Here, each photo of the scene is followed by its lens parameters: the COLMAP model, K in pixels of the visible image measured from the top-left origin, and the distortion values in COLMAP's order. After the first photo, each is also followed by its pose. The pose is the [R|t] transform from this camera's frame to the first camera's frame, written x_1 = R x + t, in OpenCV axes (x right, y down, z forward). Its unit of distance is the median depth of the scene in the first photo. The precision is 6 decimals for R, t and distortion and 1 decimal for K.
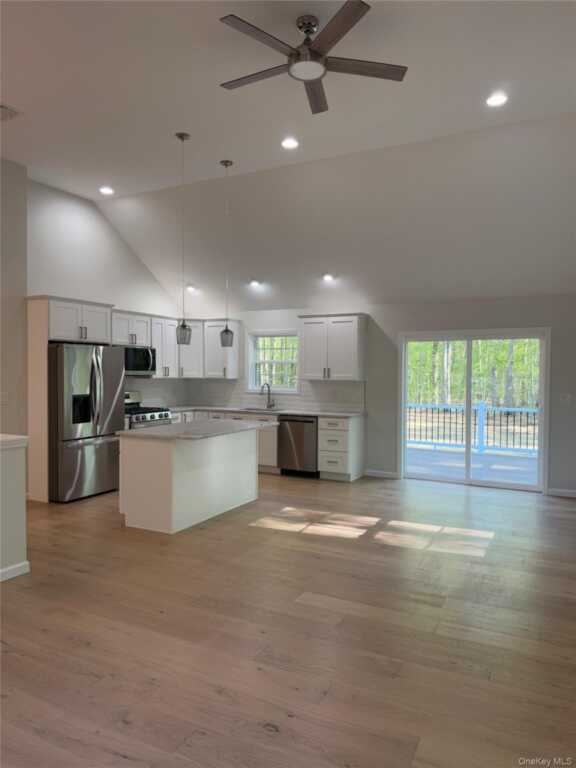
lens RADIAL K [[536.8, 0, 292.7], [0, 536.8, 381.8], [0, 0, 1]] dist [0.052656, -0.026571]
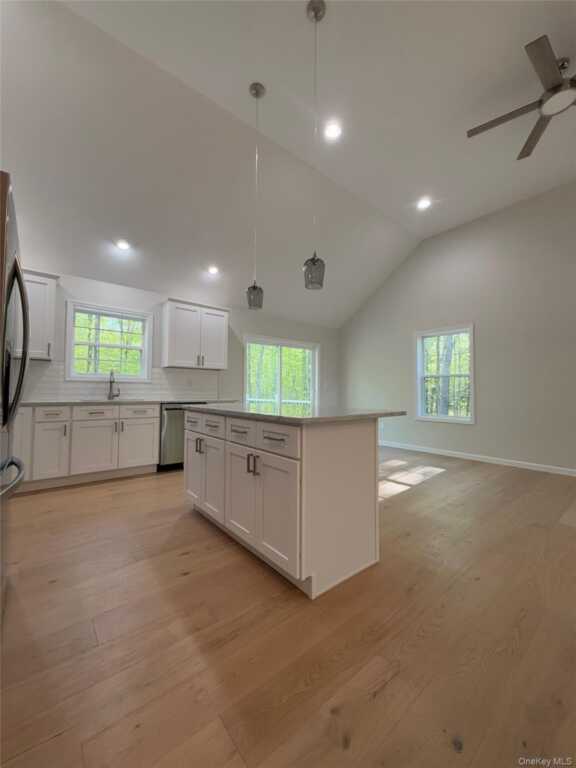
lens RADIAL K [[306.9, 0, 290.3], [0, 306.9, 380.2], [0, 0, 1]] dist [0.000395, -0.000007]
pose [[0.399395, 0.029395, 0.916308, -0.419140], [0.012544, 0.999217, -0.037522, 0.046437], [-0.916693, 0.026480, 0.398713, 0.628480]]
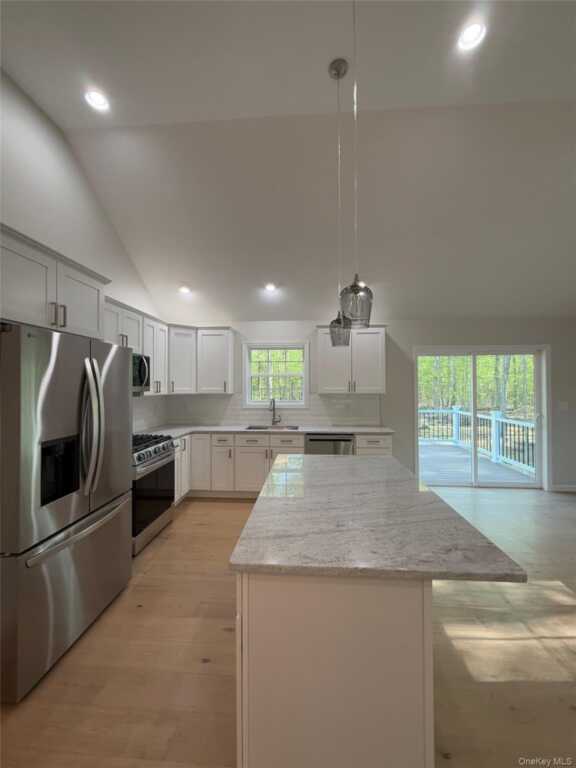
lens RADIAL K [[306.9, 0, 289.5], [0, 306.9, 380.6], [0, 0, 1]] dist [0.000395, -0.000007]
pose [[0.917304, -0.004338, 0.398163, -0.263363], [0.017167, 0.999442, -0.028660, -0.013372], [-0.397816, 0.033125, 0.916867, 0.561674]]
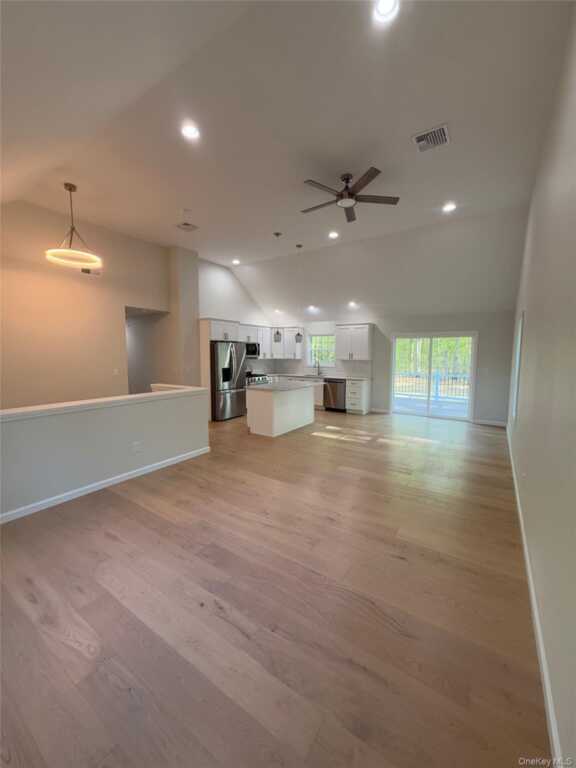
lens RADIAL K [[306.9, 0, 287.9], [0, 306.9, 380.1], [0, 0, 1]] dist [0.000395, -0.000007]
pose [[0.992431, 0.006961, -0.122608, -0.021424], [0.001674, 0.997532, 0.070187, -0.008712], [0.122794, -0.069861, 0.989970, -0.080580]]
